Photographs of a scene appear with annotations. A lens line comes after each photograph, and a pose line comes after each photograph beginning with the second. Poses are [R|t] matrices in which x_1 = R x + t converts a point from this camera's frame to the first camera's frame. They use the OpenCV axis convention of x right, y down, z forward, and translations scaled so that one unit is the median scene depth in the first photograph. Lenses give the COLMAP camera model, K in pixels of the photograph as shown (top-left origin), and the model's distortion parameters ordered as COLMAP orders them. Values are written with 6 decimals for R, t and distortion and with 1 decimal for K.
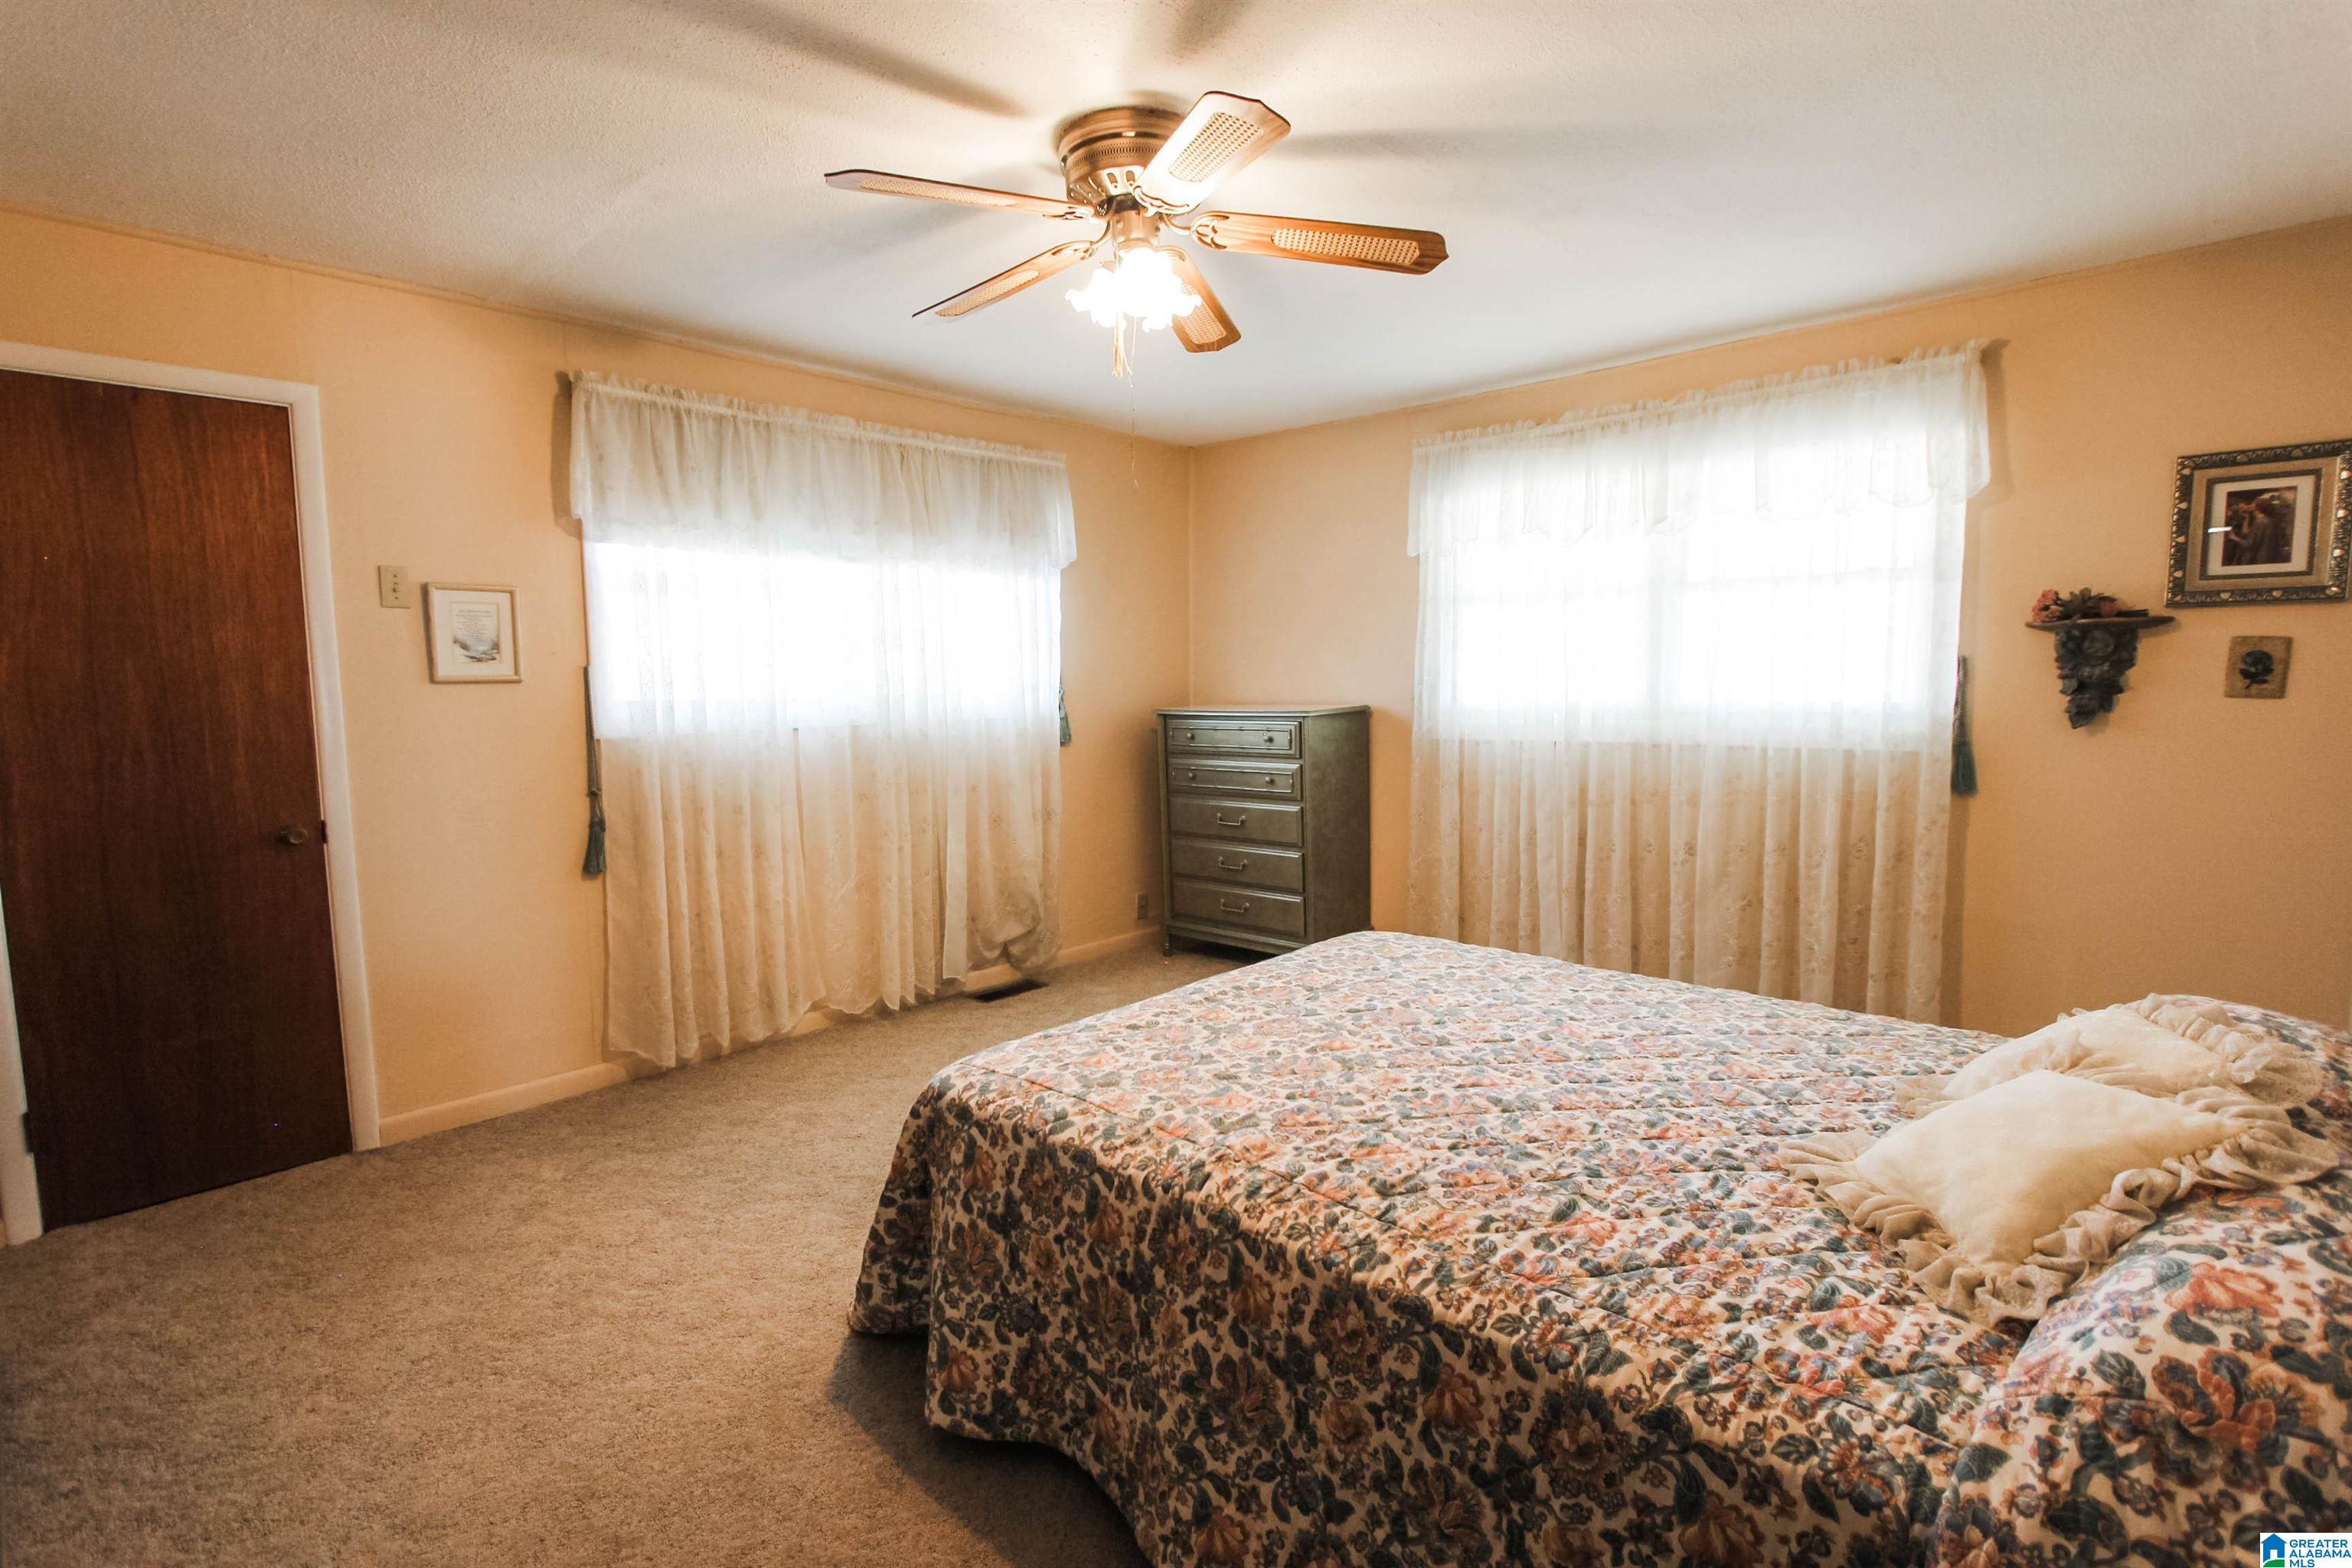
lens RADIAL K [[1085.3, 0, 1182.0], [0, 1085.3, 797.2], [0, 0, 1]] dist [-0.021497, 0.004155]
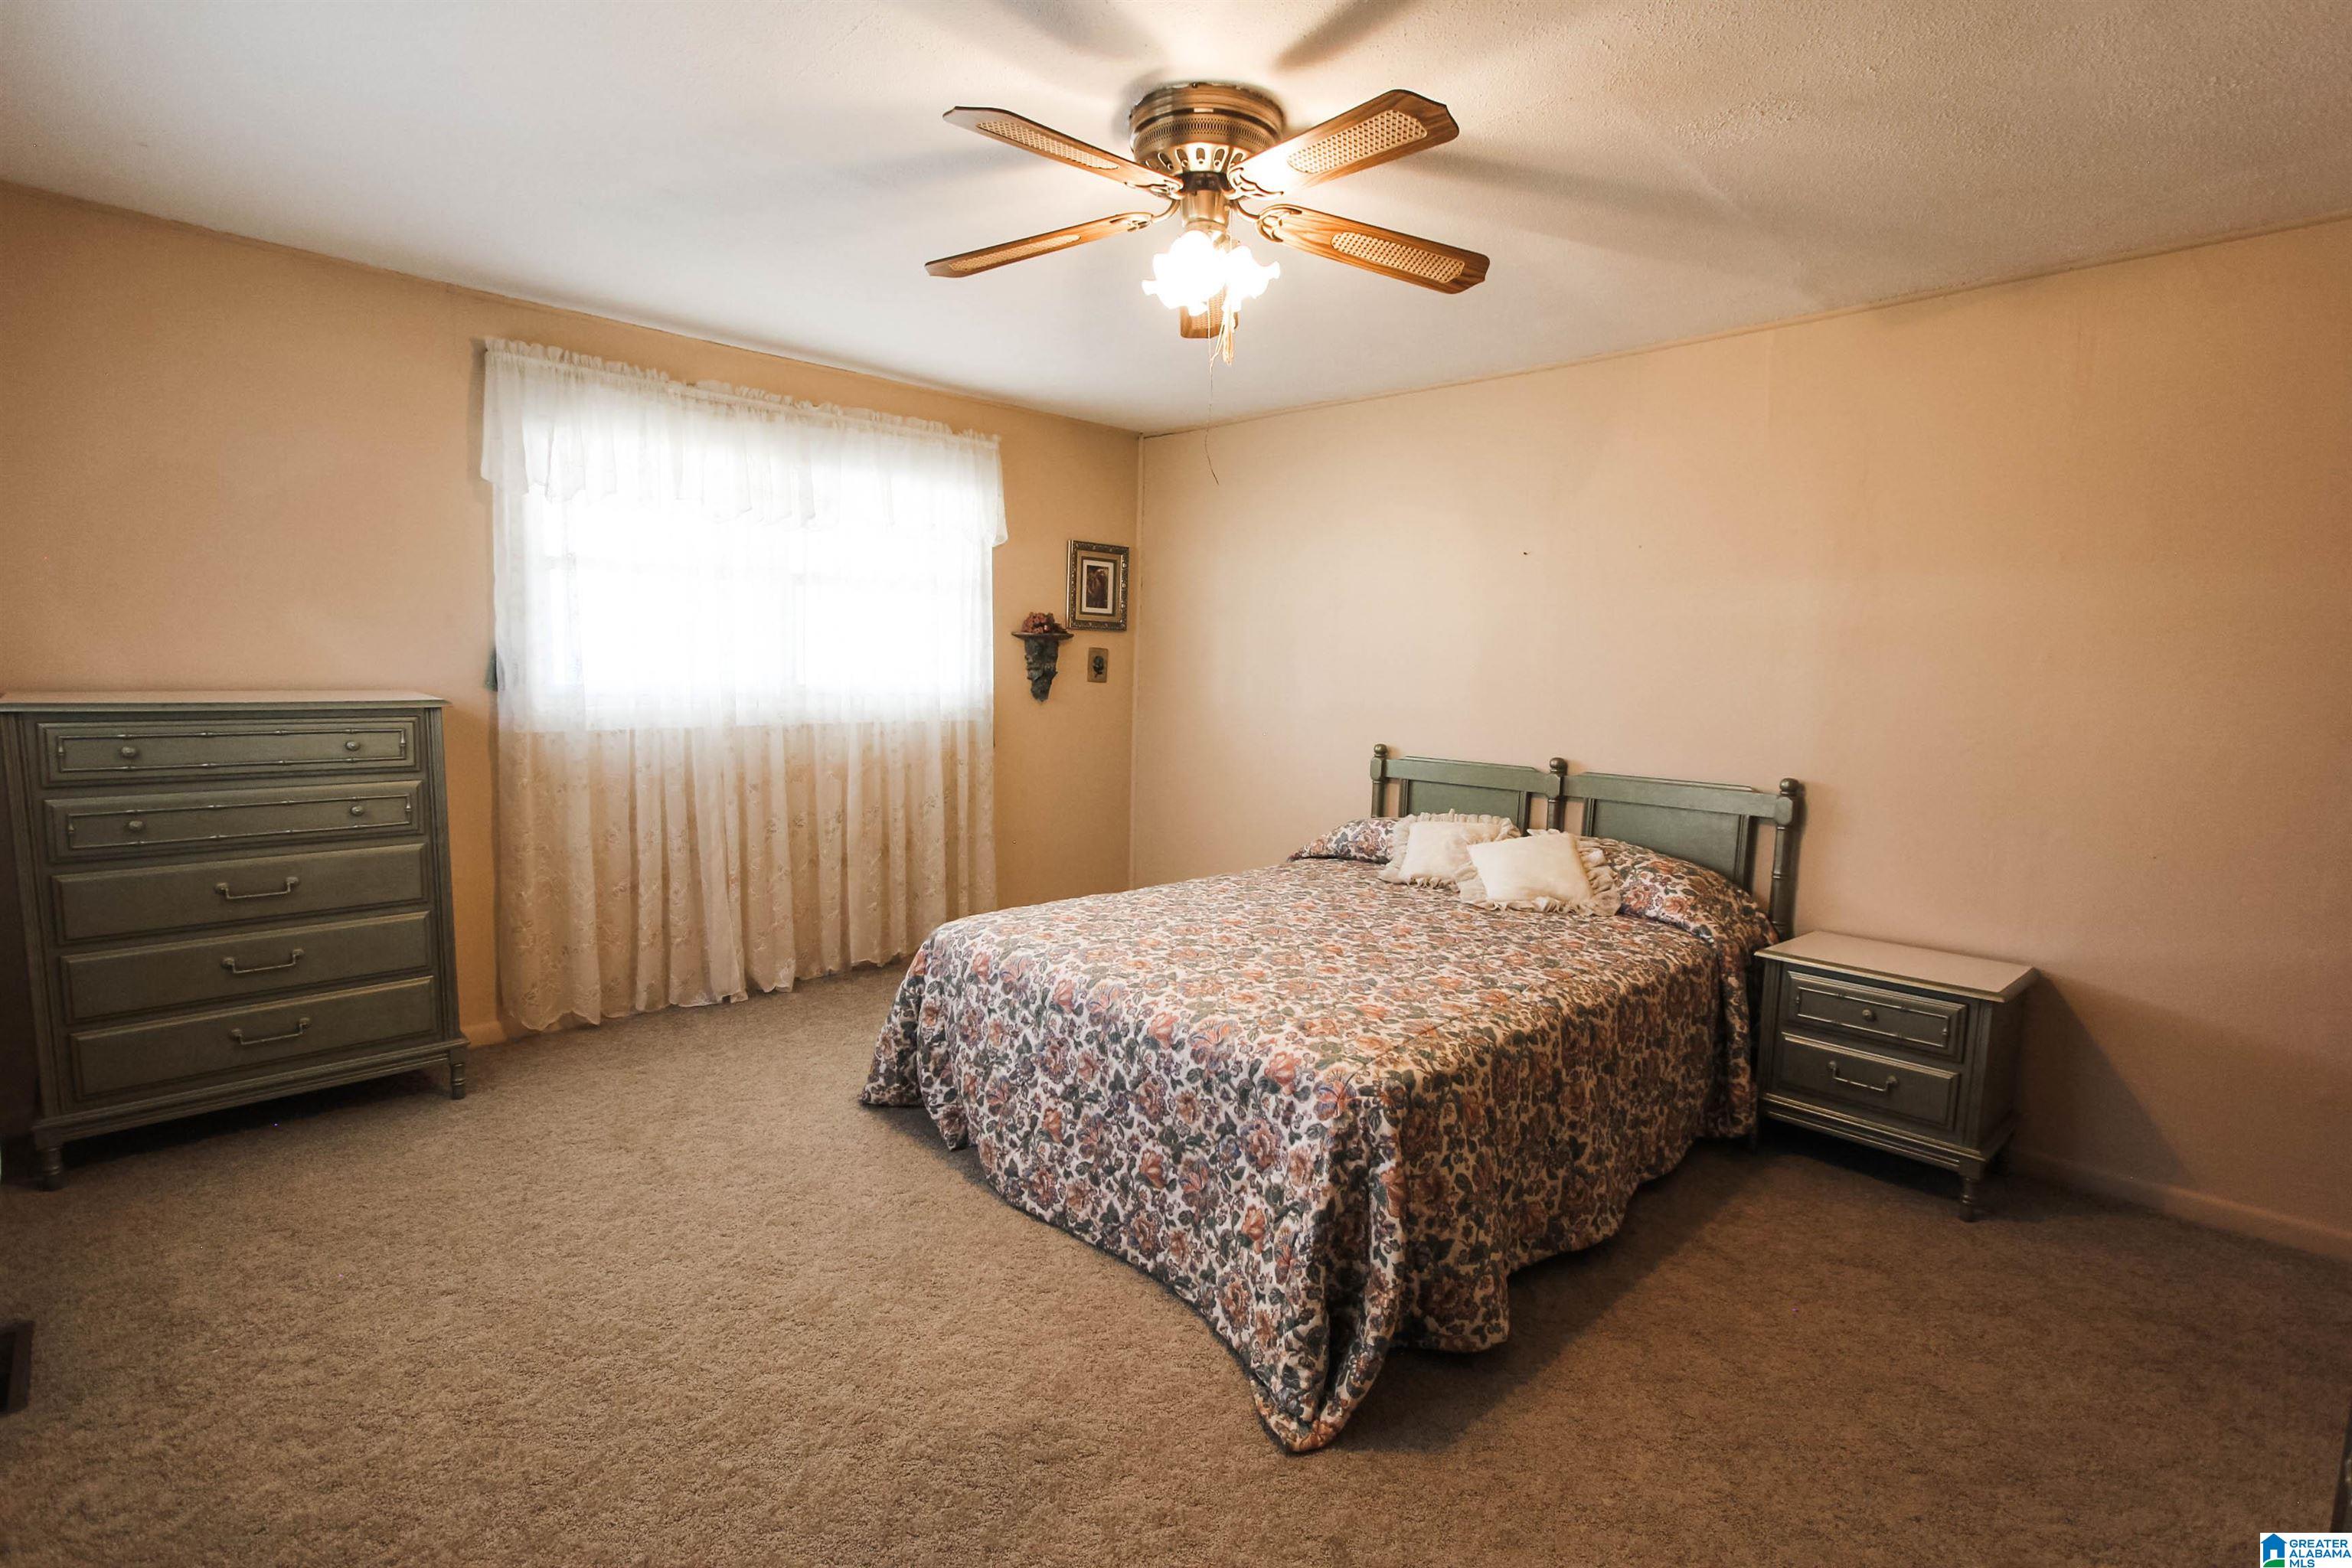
lens RADIAL K [[1085.3, 0, 1181.1], [0, 1085.3, 765.0], [0, 0, 1]] dist [-0.021497, 0.004155]
pose [[0.047794, -0.070655, 0.996355, -0.803078], [0.086986, 0.994000, 0.066315, -0.063117], [-0.995062, 0.083499, 0.053653, 0.768508]]
